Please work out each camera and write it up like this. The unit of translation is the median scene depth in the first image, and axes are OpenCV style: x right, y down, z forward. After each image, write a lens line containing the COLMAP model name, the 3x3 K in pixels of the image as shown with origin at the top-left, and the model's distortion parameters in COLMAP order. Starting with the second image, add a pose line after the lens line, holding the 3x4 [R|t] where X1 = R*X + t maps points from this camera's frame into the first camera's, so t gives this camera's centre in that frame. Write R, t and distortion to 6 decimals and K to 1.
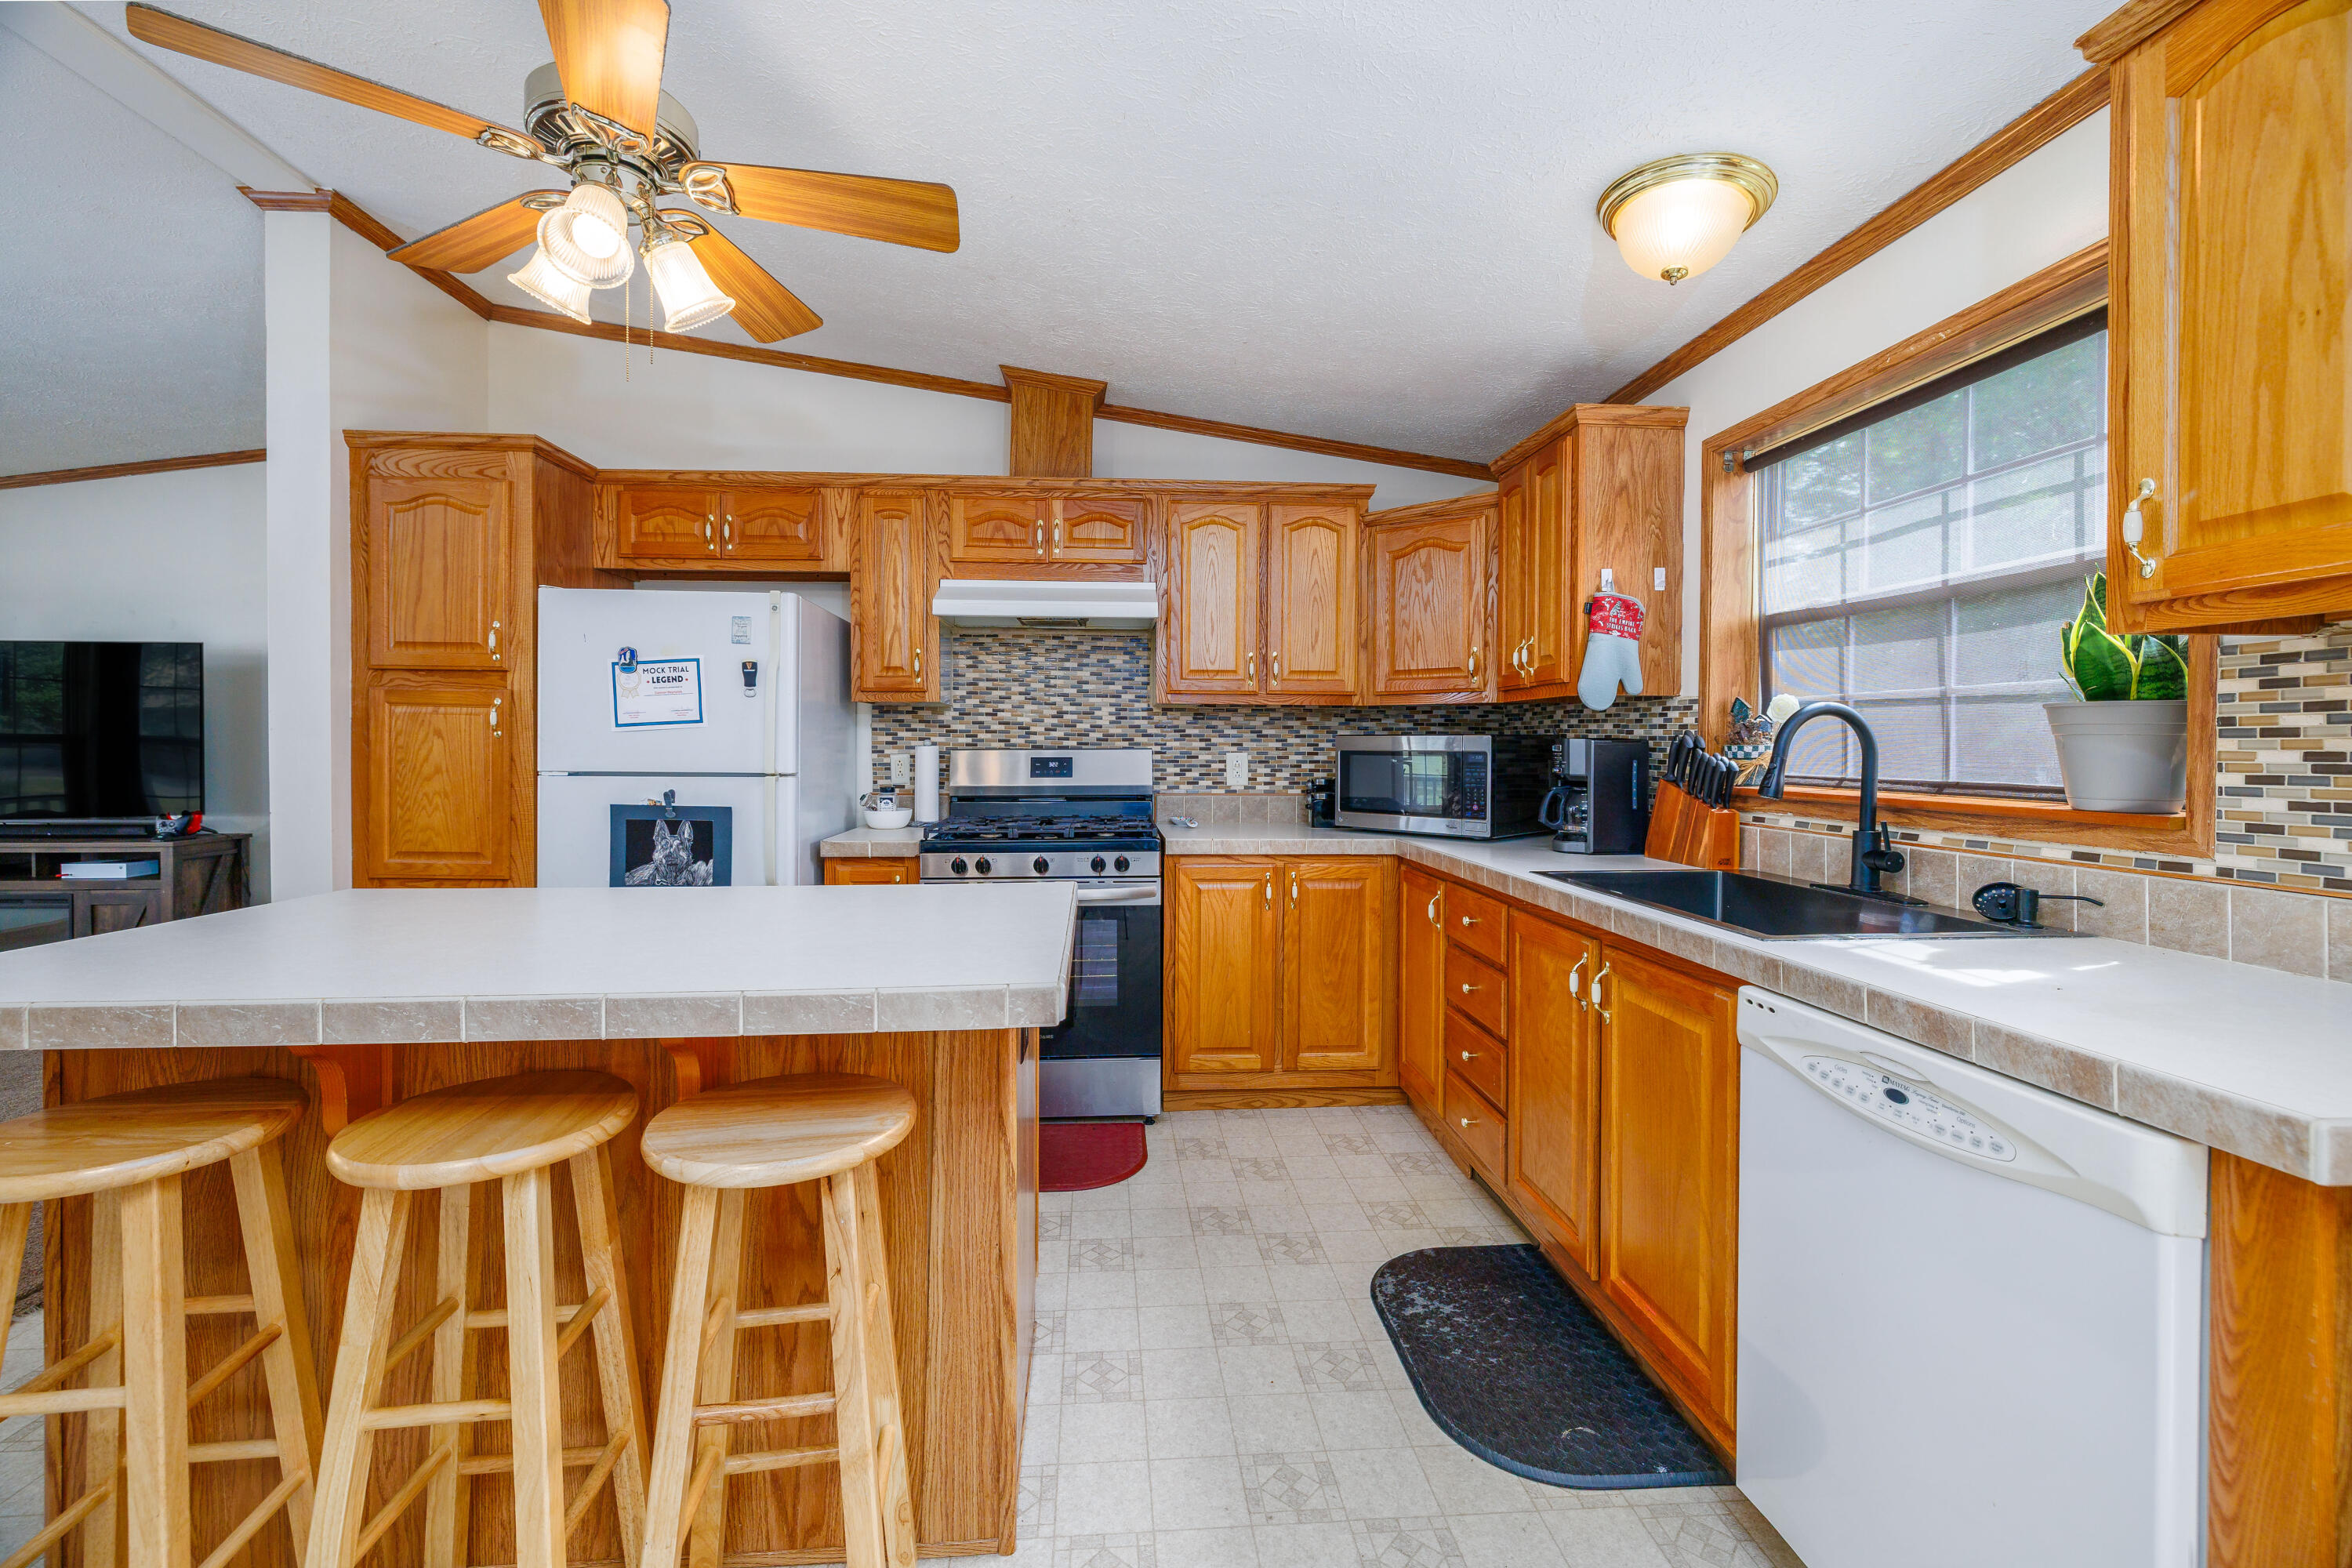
lens RADIAL K [[1021.1, 0, 1190.4], [0, 1021.1, 749.0], [0, 0, 1]] dist [0.001805, 0.001420]
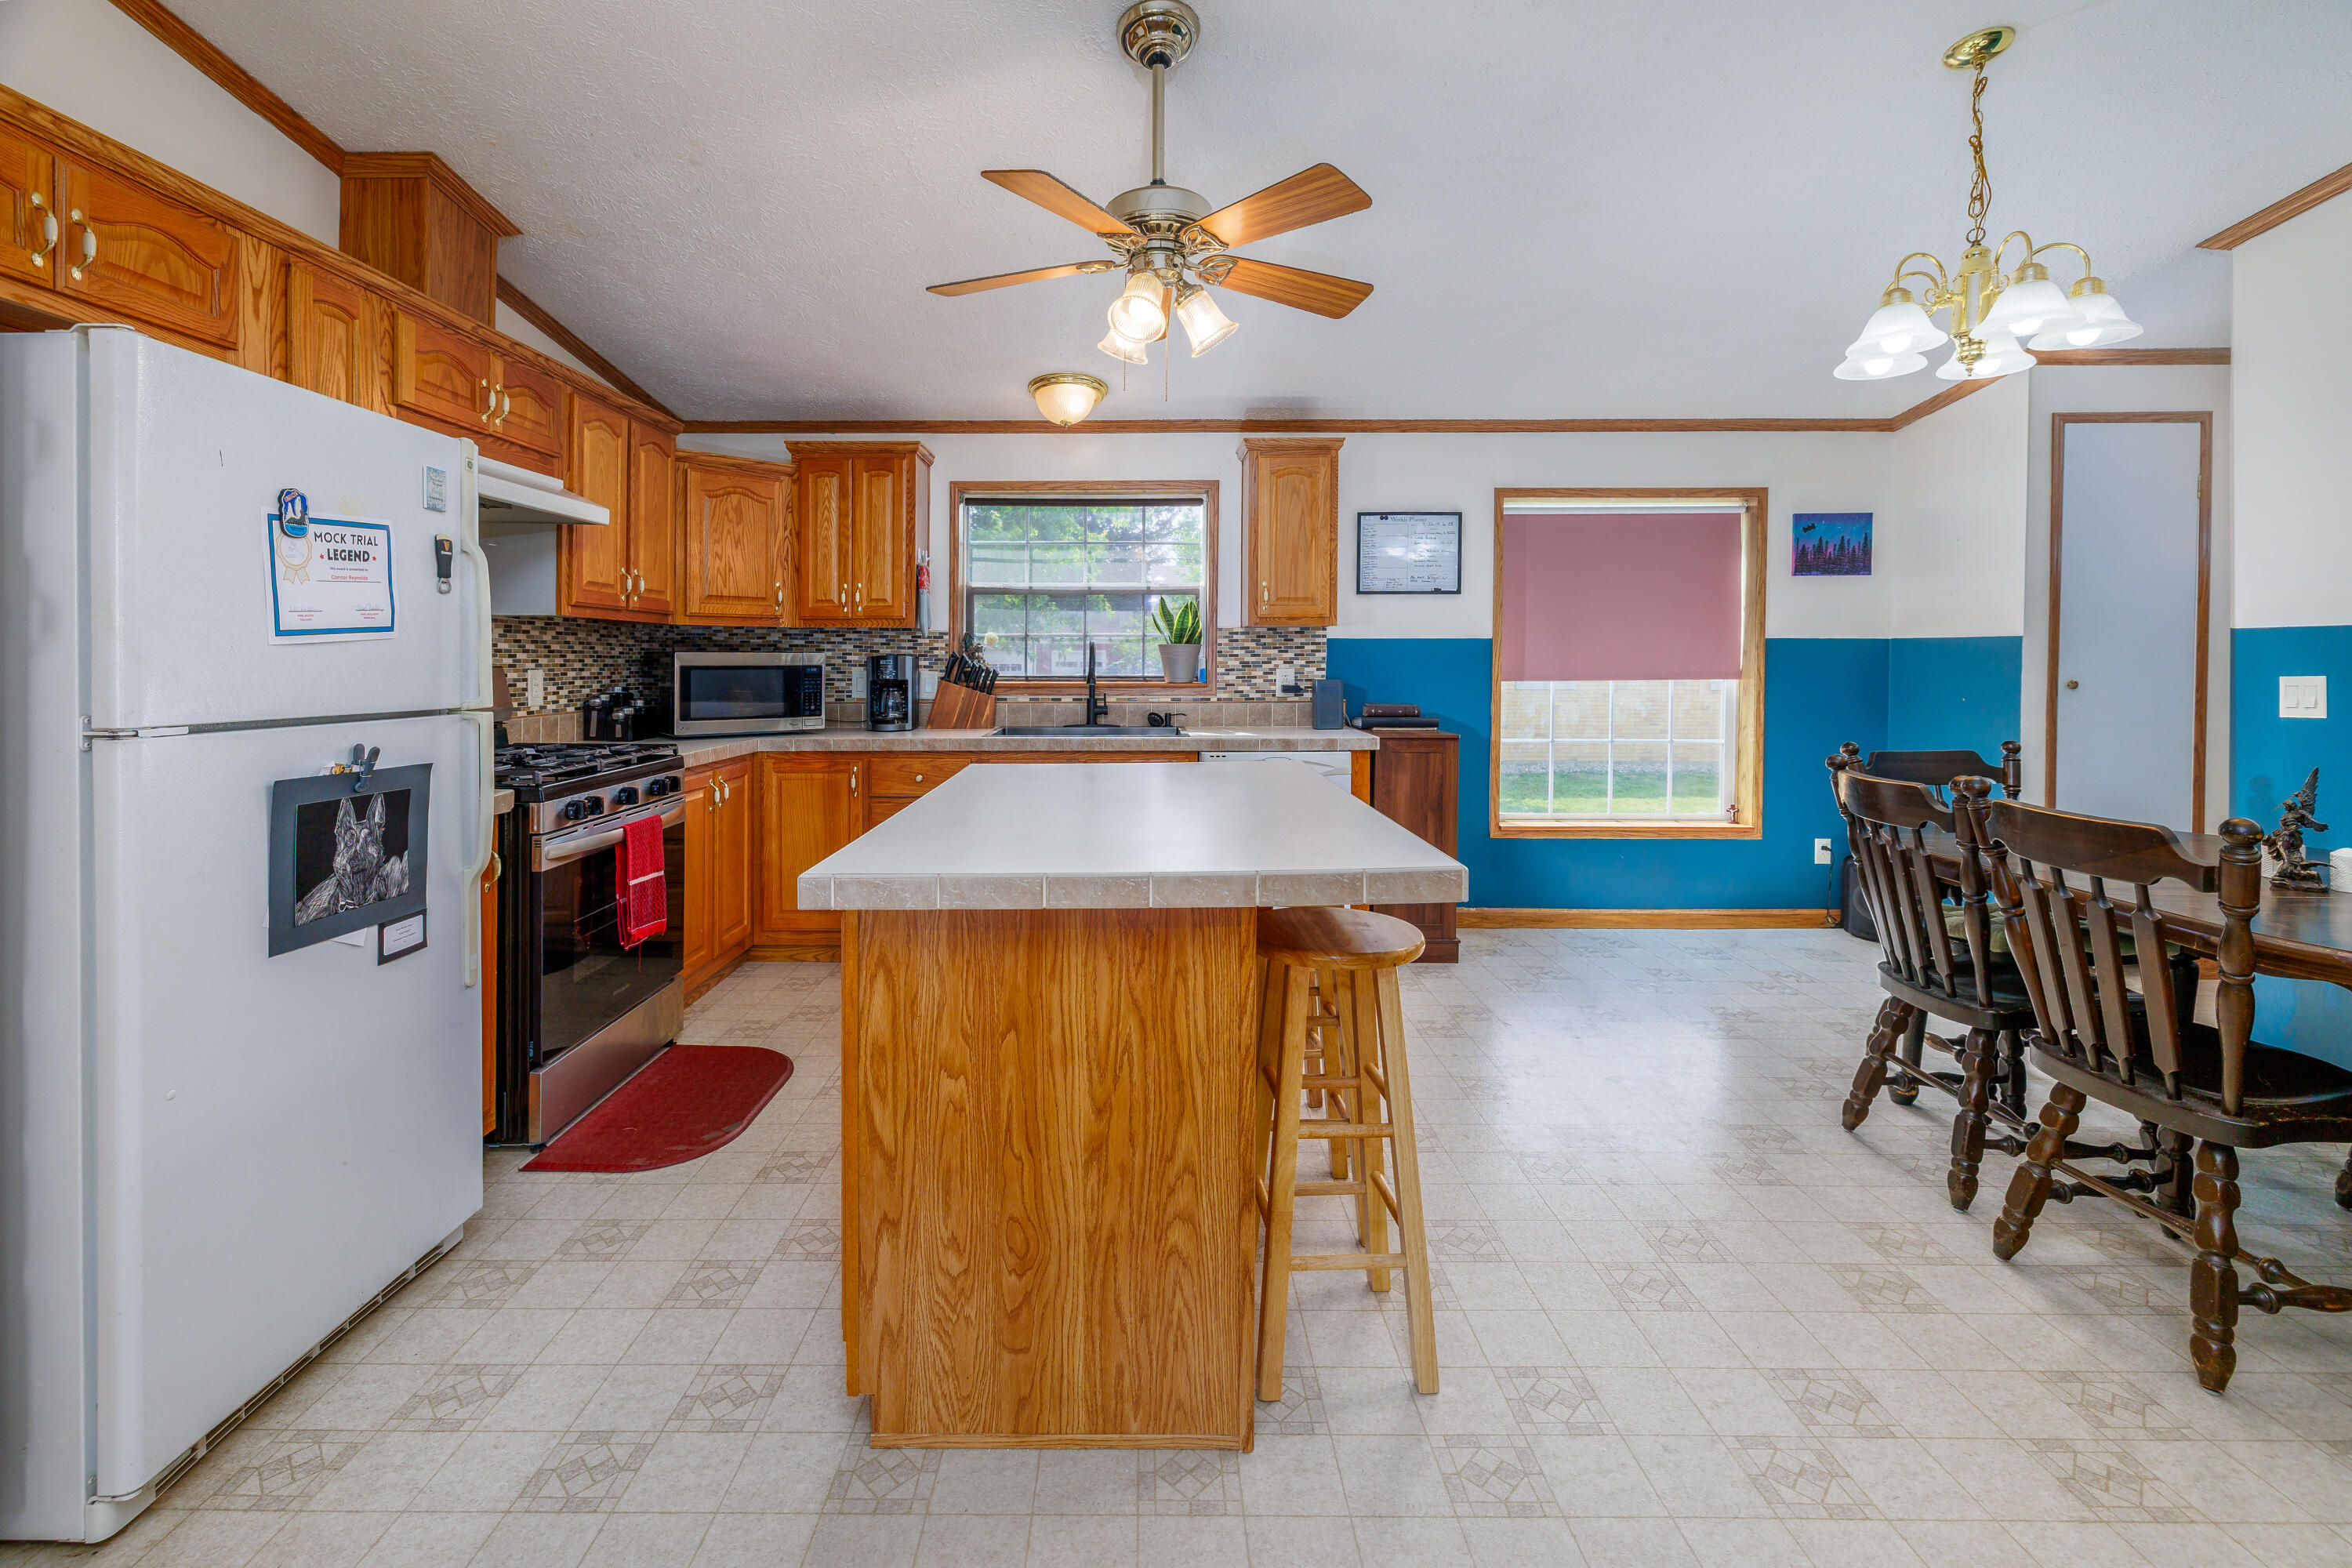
lens RADIAL K [[1021.1, 0, 1165.5], [0, 1021.1, 670.1], [0, 0, 1]] dist [0.001805, 0.001420]
pose [[0.042219, -0.015720, 0.998985, -1.076638], [0.004187, 0.999870, 0.015557, -0.010054], [-0.999100, 0.003526, 0.042280, 0.513060]]
